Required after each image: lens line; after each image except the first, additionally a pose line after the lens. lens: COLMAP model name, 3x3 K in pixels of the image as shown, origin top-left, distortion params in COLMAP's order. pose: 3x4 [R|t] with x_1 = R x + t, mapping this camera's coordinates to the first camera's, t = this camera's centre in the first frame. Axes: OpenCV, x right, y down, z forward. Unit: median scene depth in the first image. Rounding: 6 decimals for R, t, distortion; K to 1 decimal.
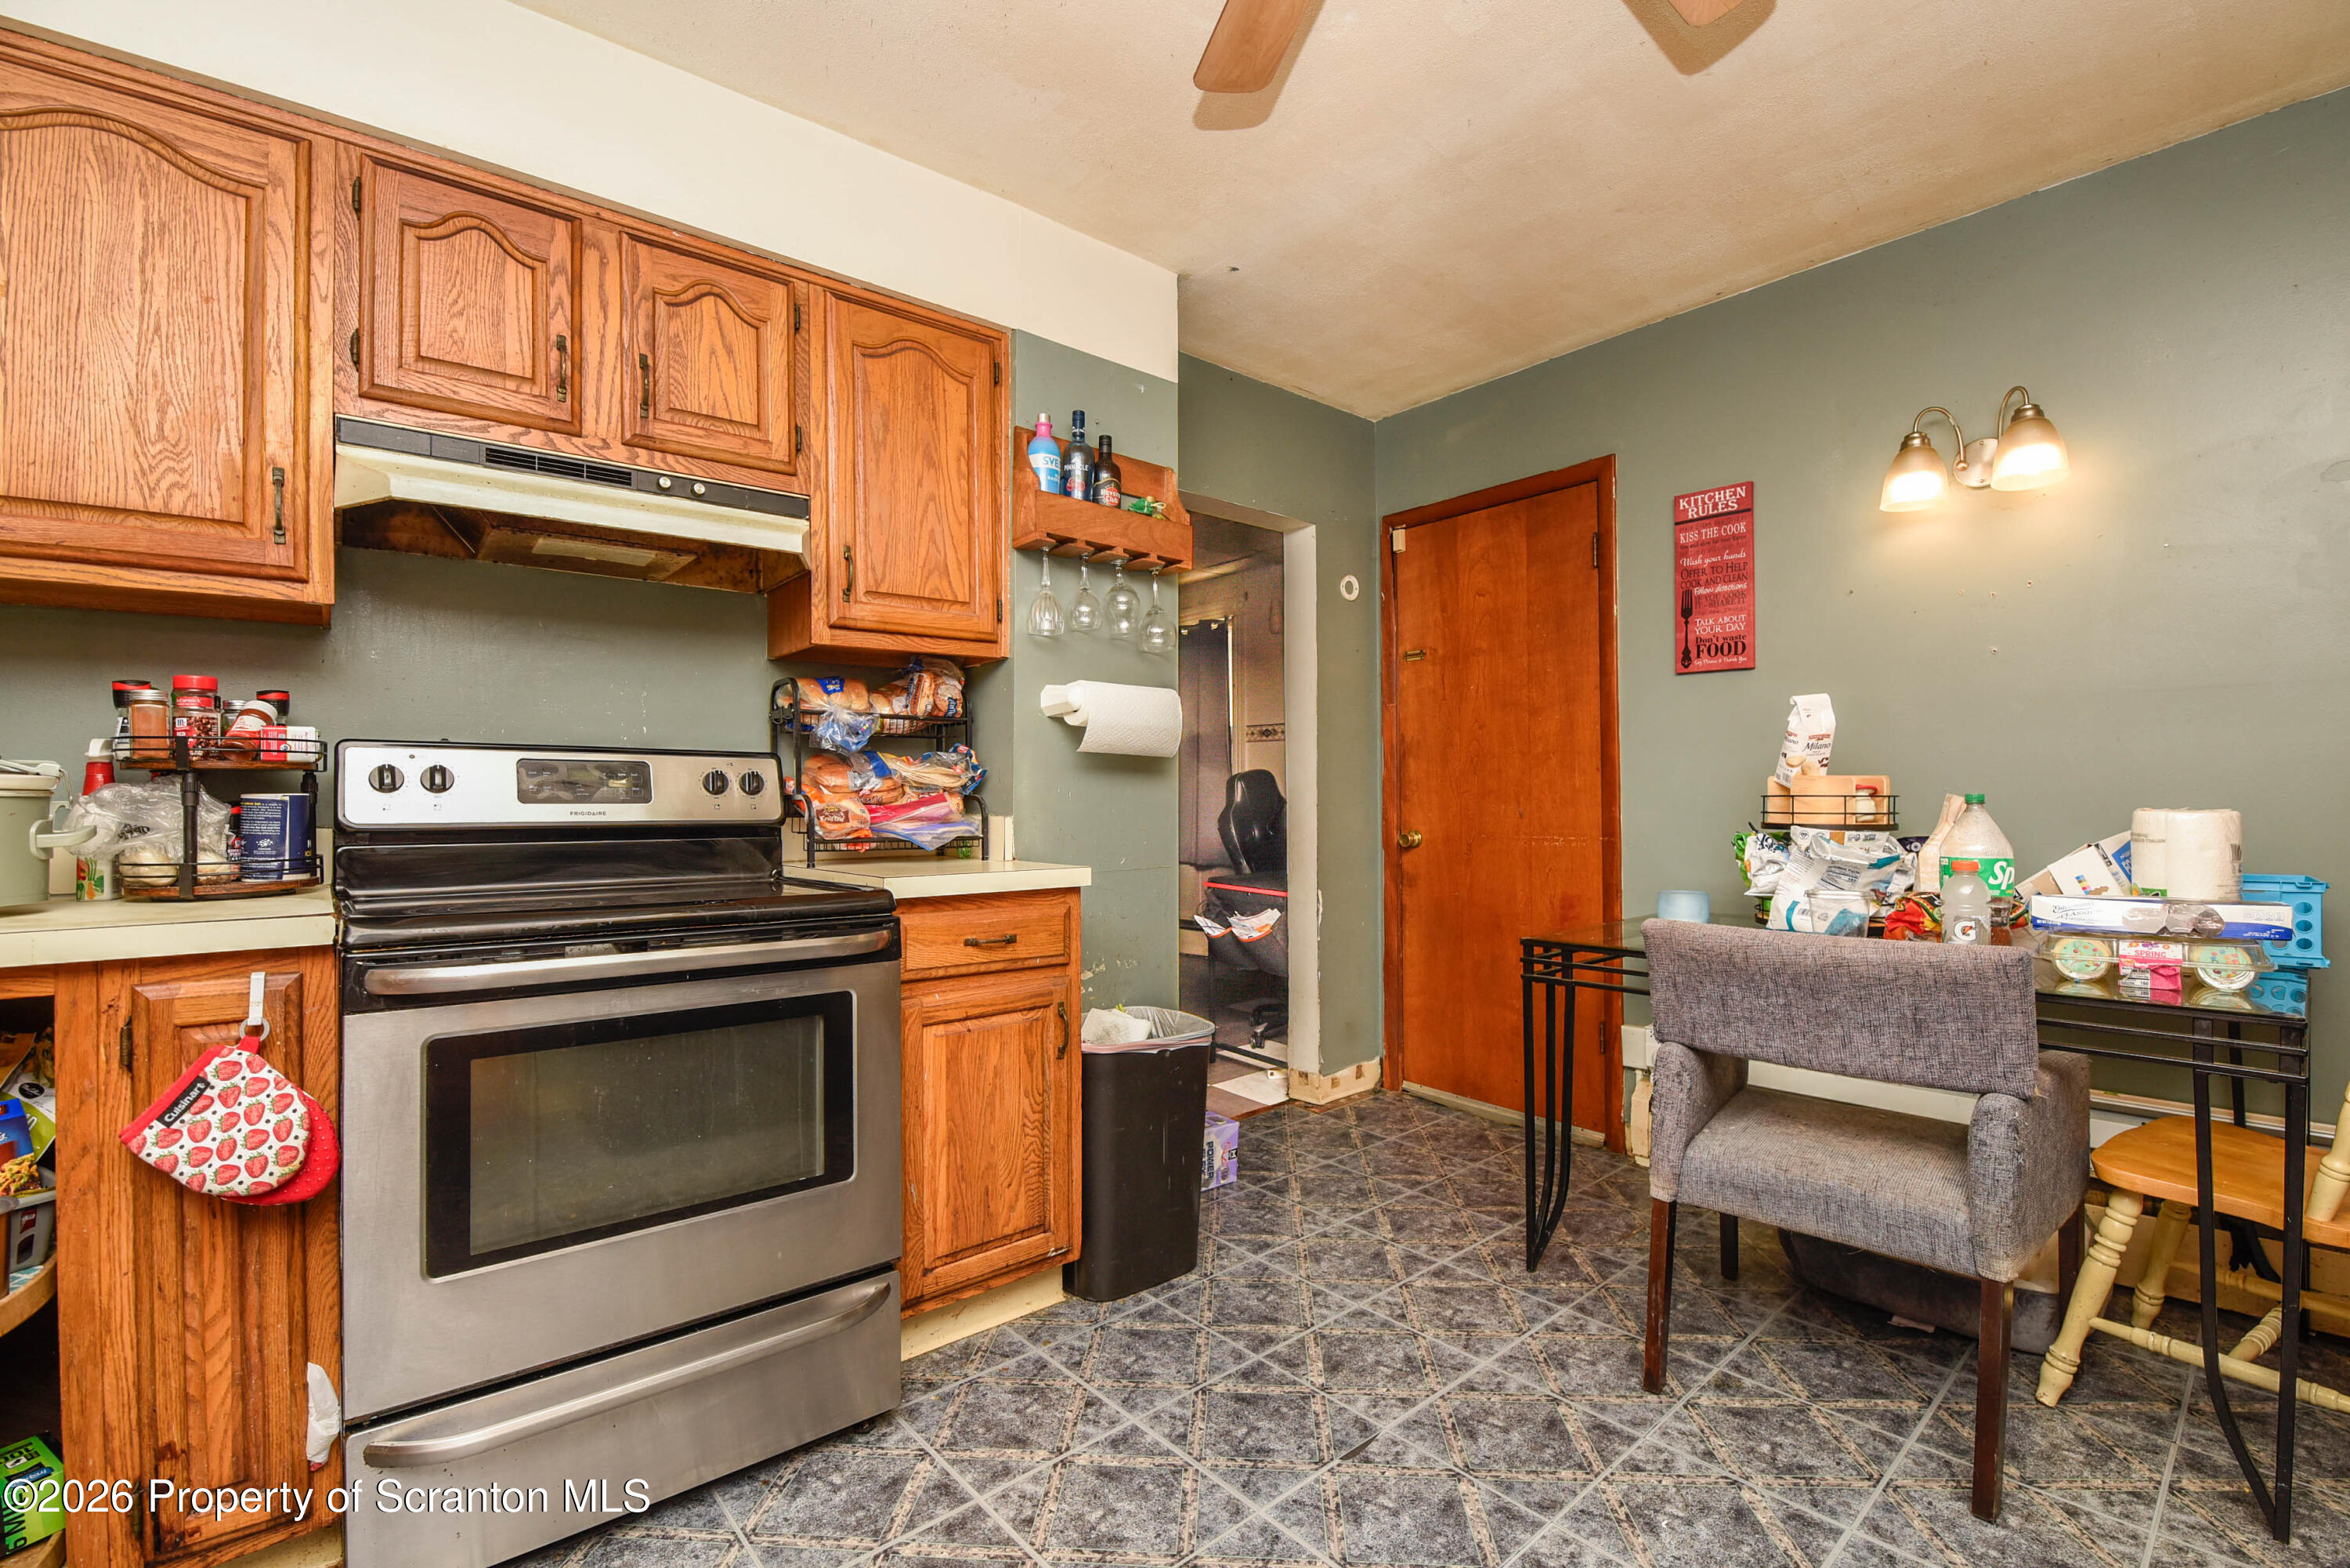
lens RADIAL K [[1015.8, 0, 1179.2], [0, 1015.8, 789.2], [0, 0, 1]] dist [-0.003310, -0.009695]
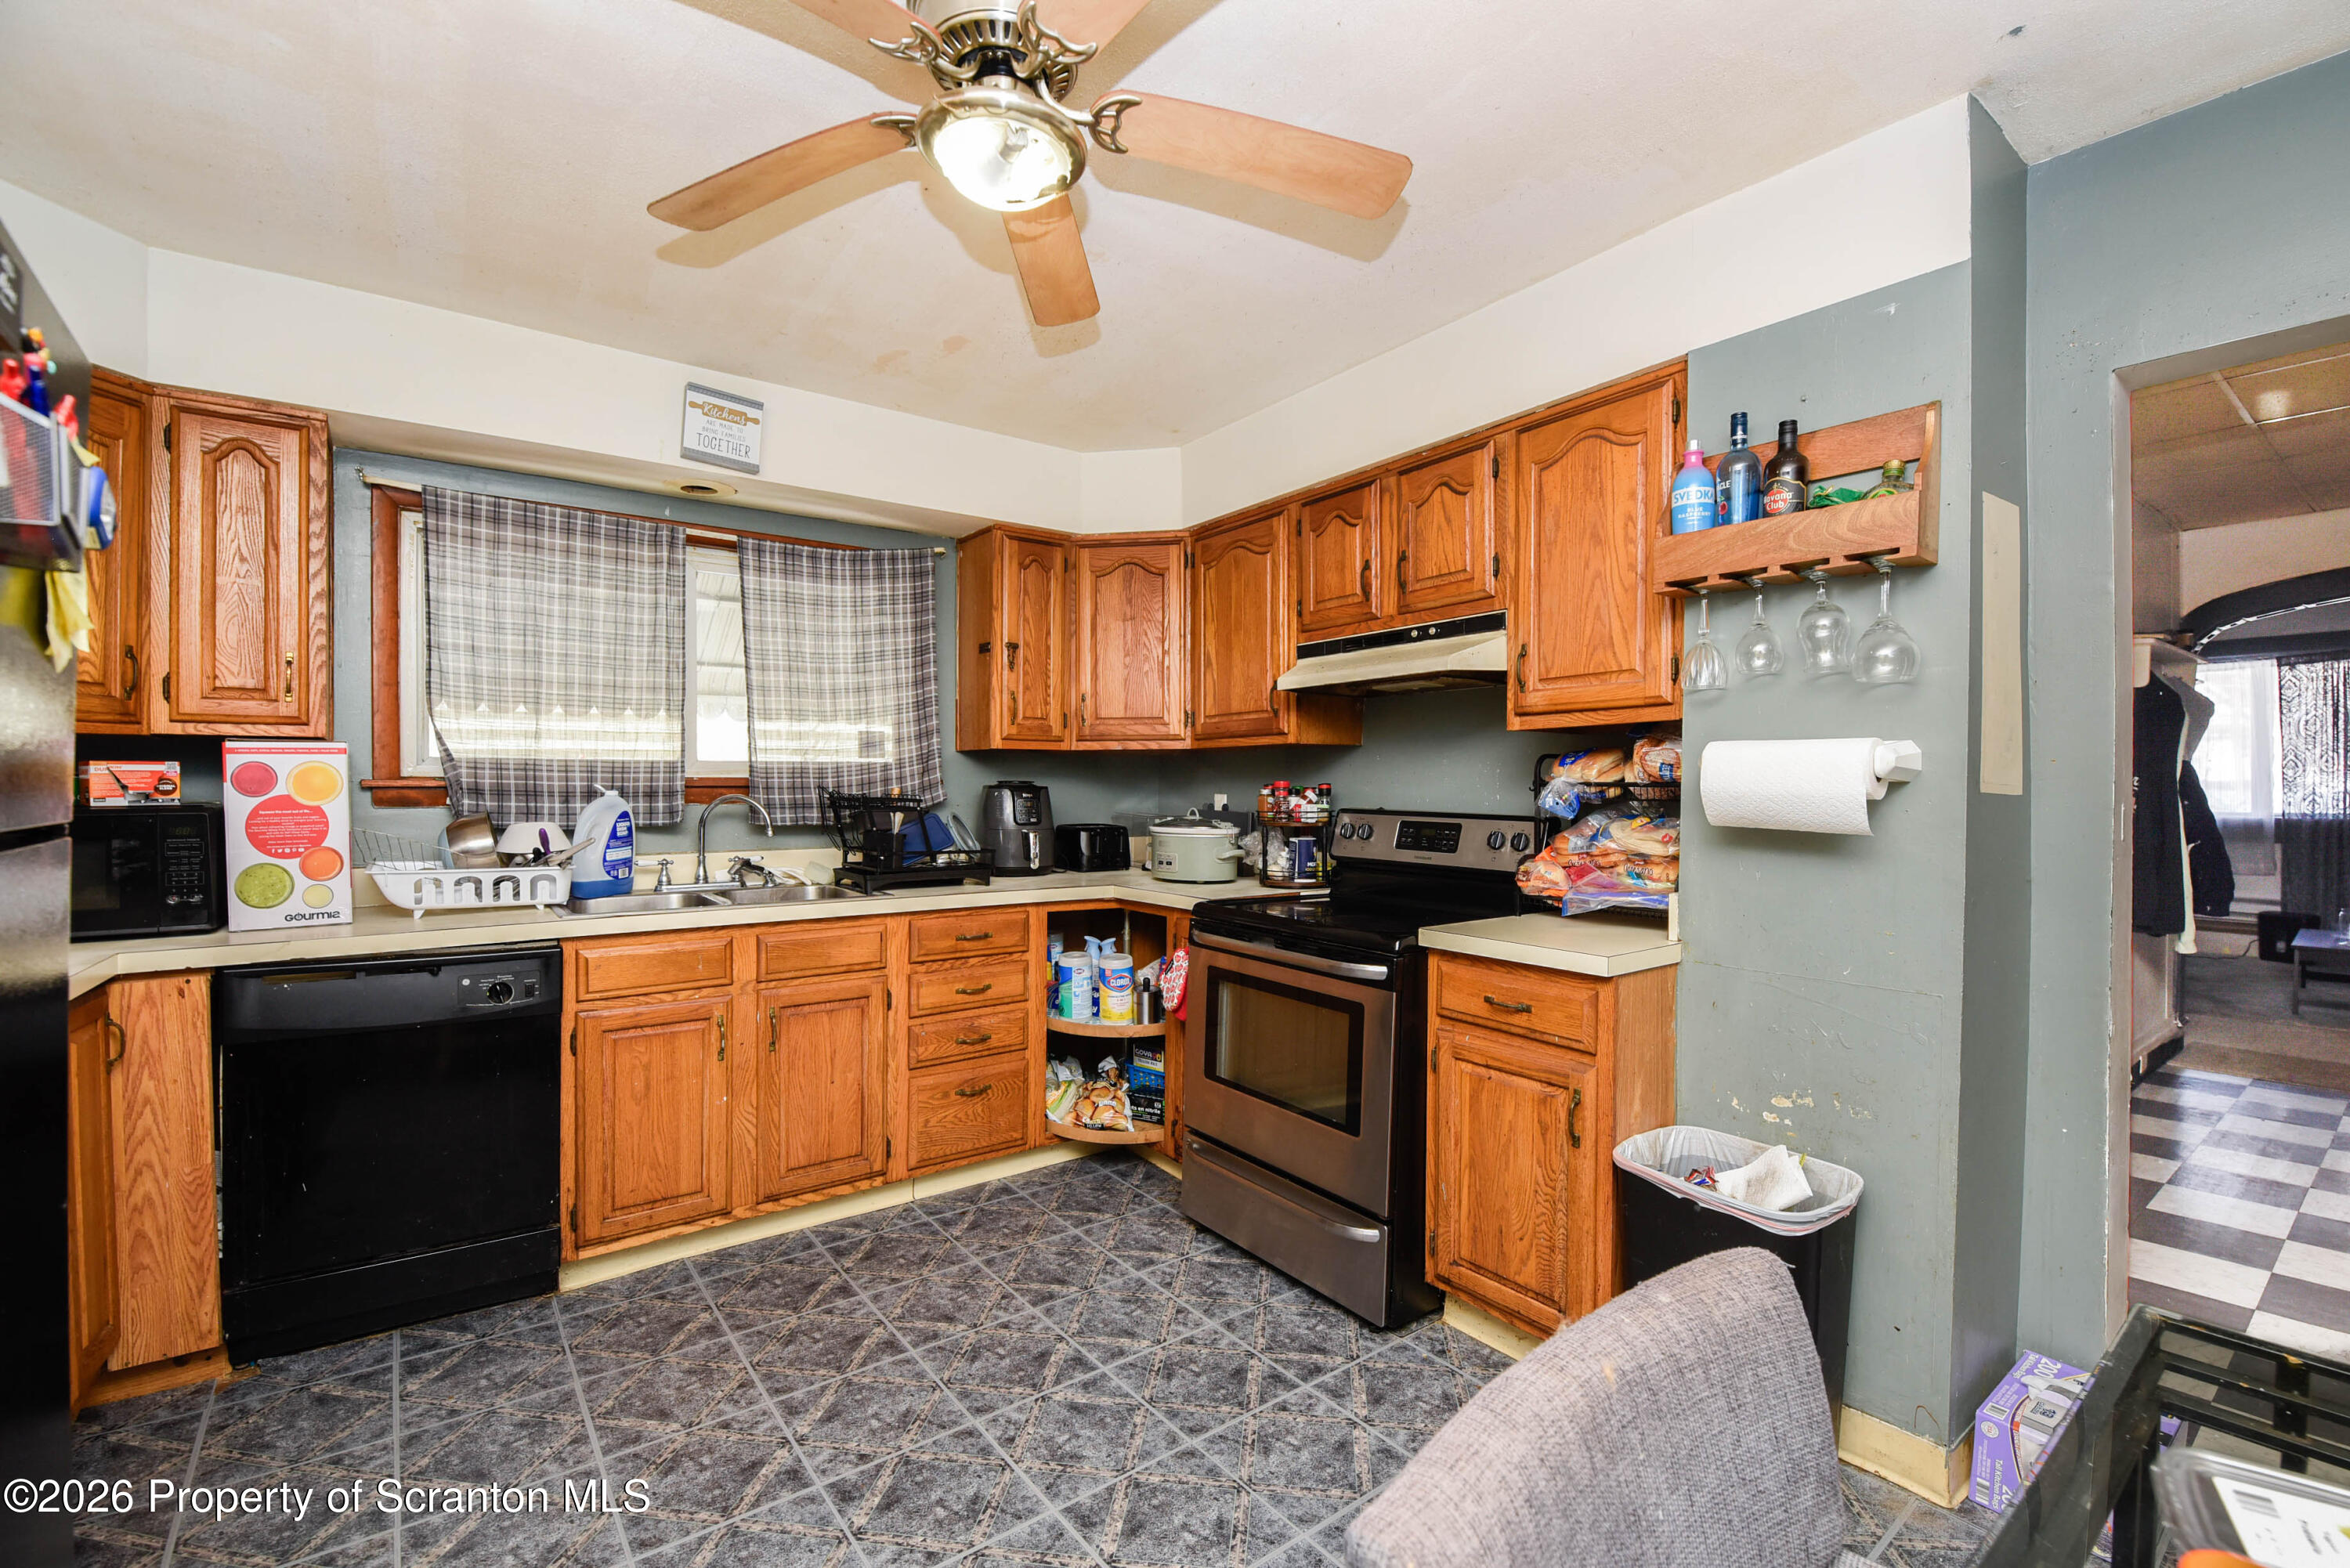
lens RADIAL K [[1015.8, 0, 1179.2], [0, 1015.8, 789.2], [0, 0, 1]] dist [-0.003310, -0.009695]
pose [[-0.063829, 0.011272, -0.997897, 0.817413], [0.005889, 0.999923, 0.010918, -0.083826], [0.997943, -0.005179, -0.063890, 0.643490]]
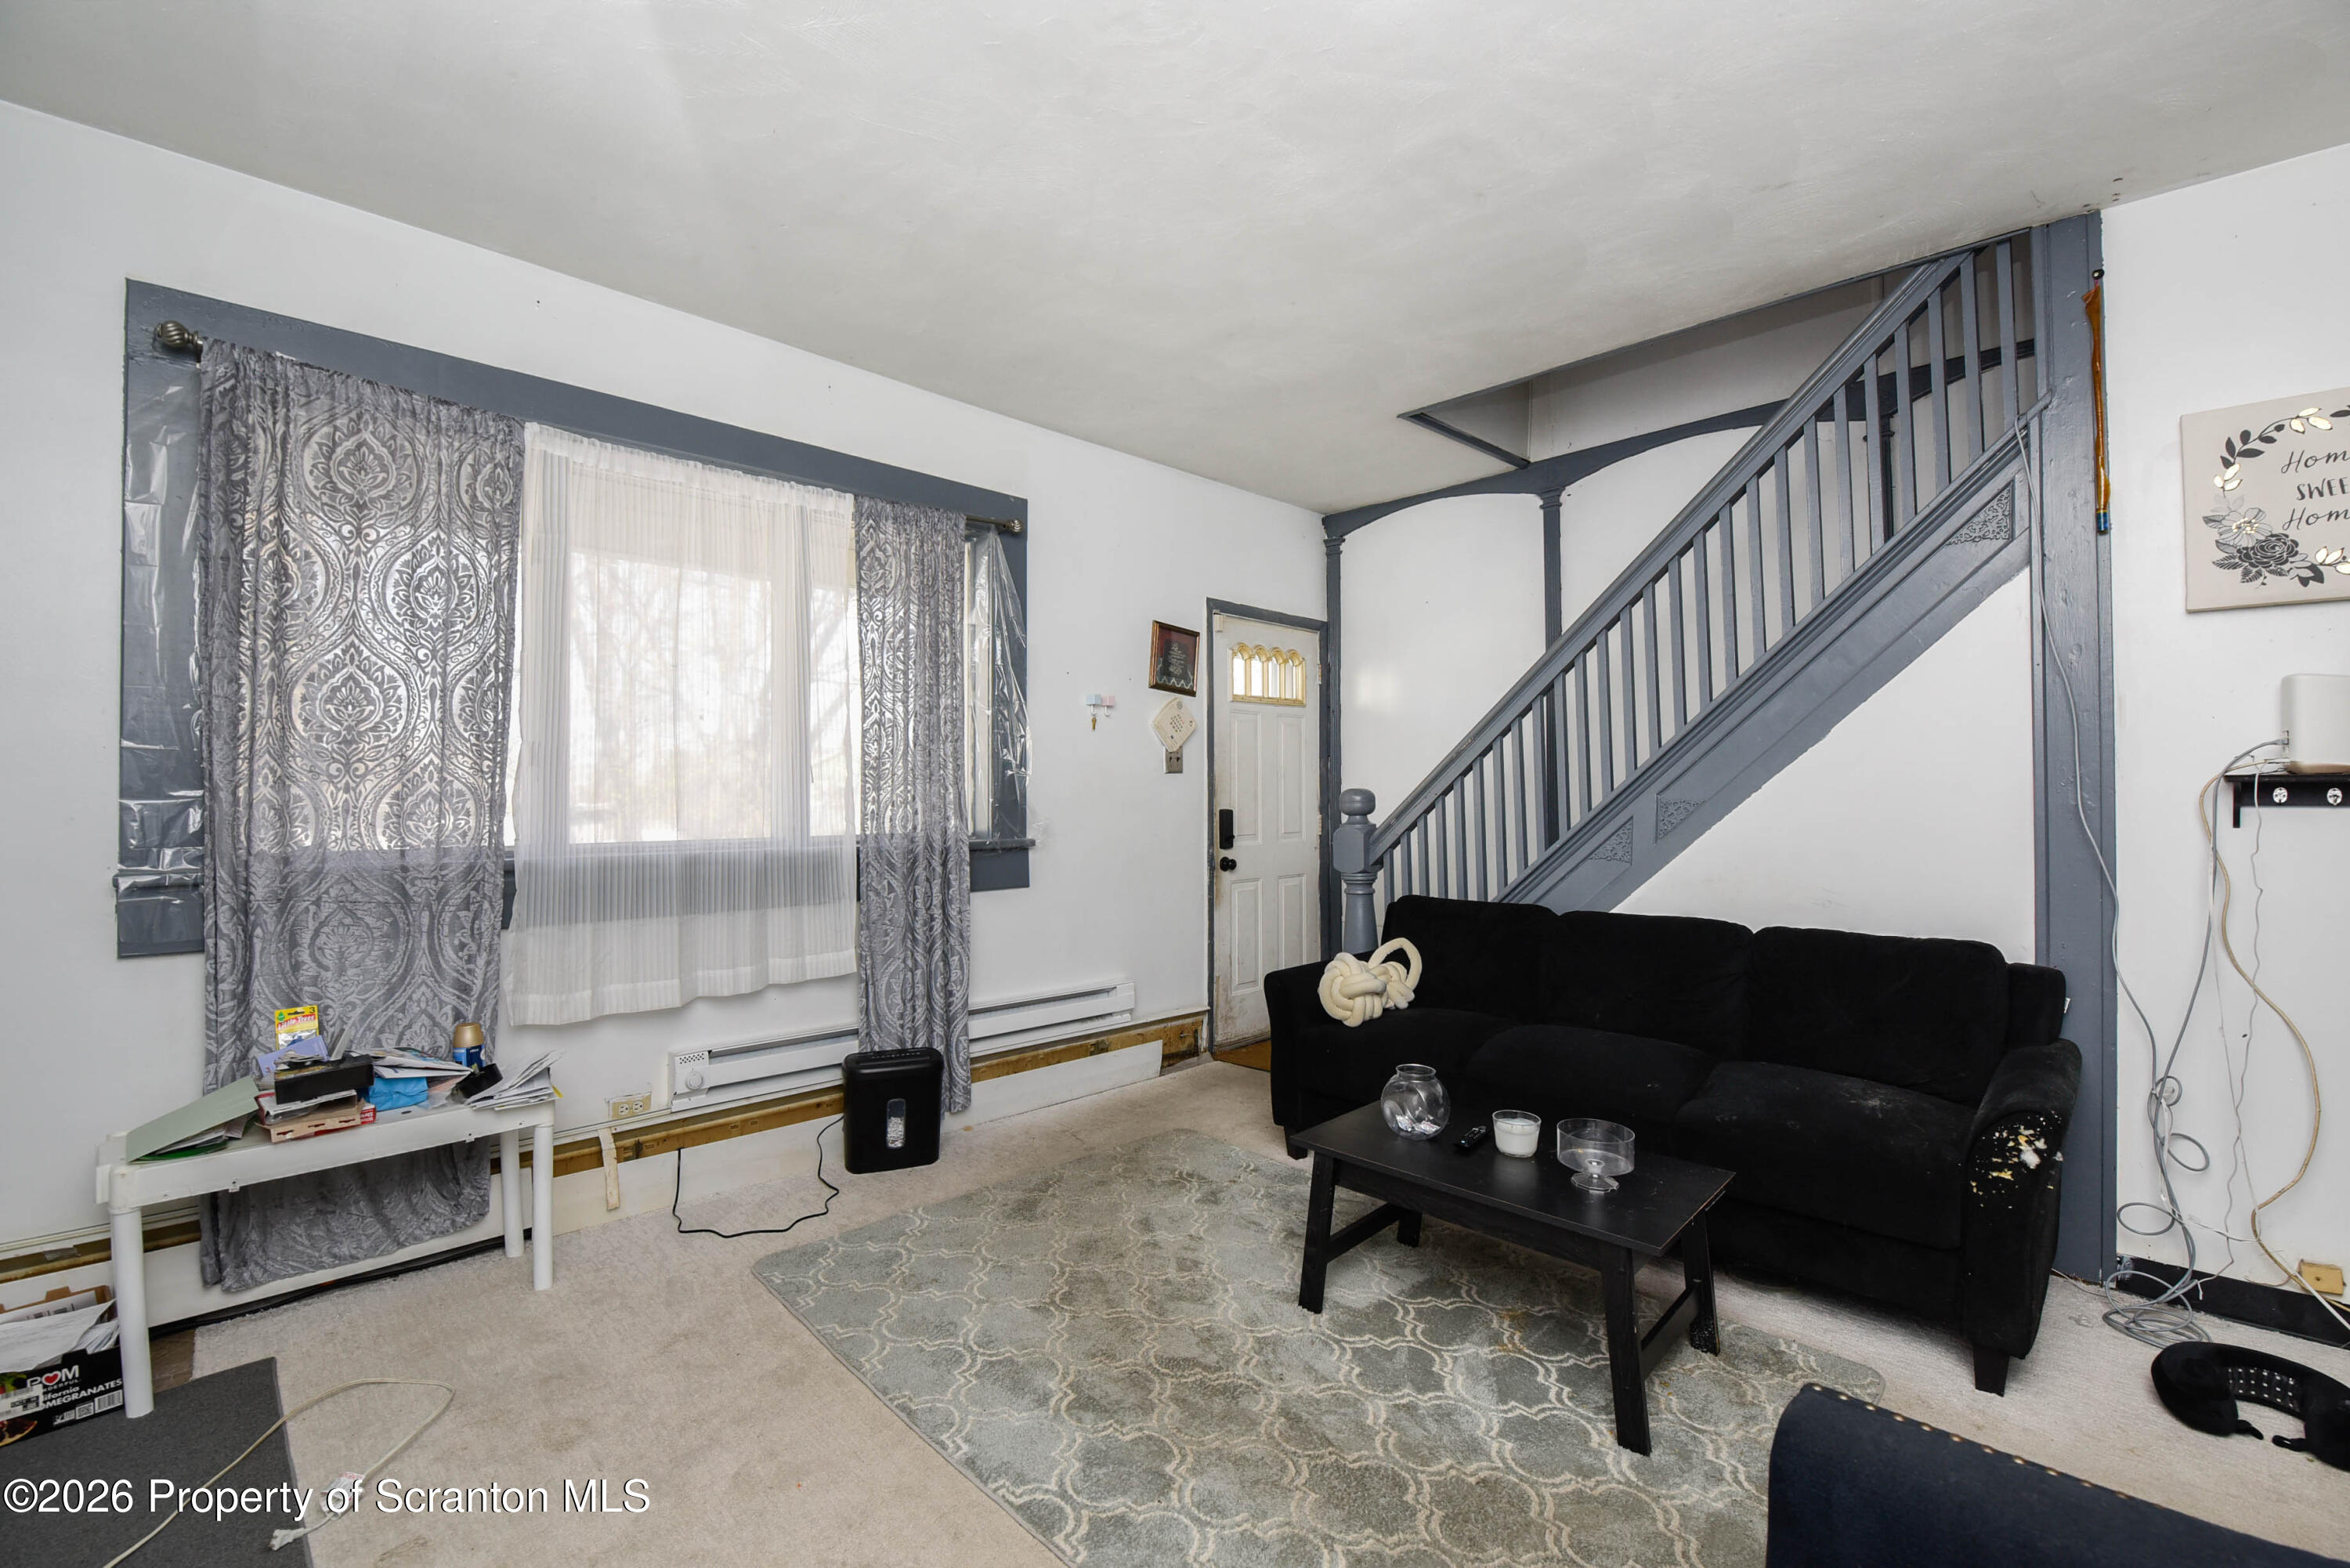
lens RADIAL K [[1006.6, 0, 1176.4], [0, 1006.6, 791.6], [0, 0, 1]] dist [-0.001971, -0.009797]
pose [[0.996055, 0.002127, 0.088716, -2.312724], [-0.002362, 0.999994, 0.002541, -0.021716], [-0.088710, -0.002740, 0.996054, 2.476786]]
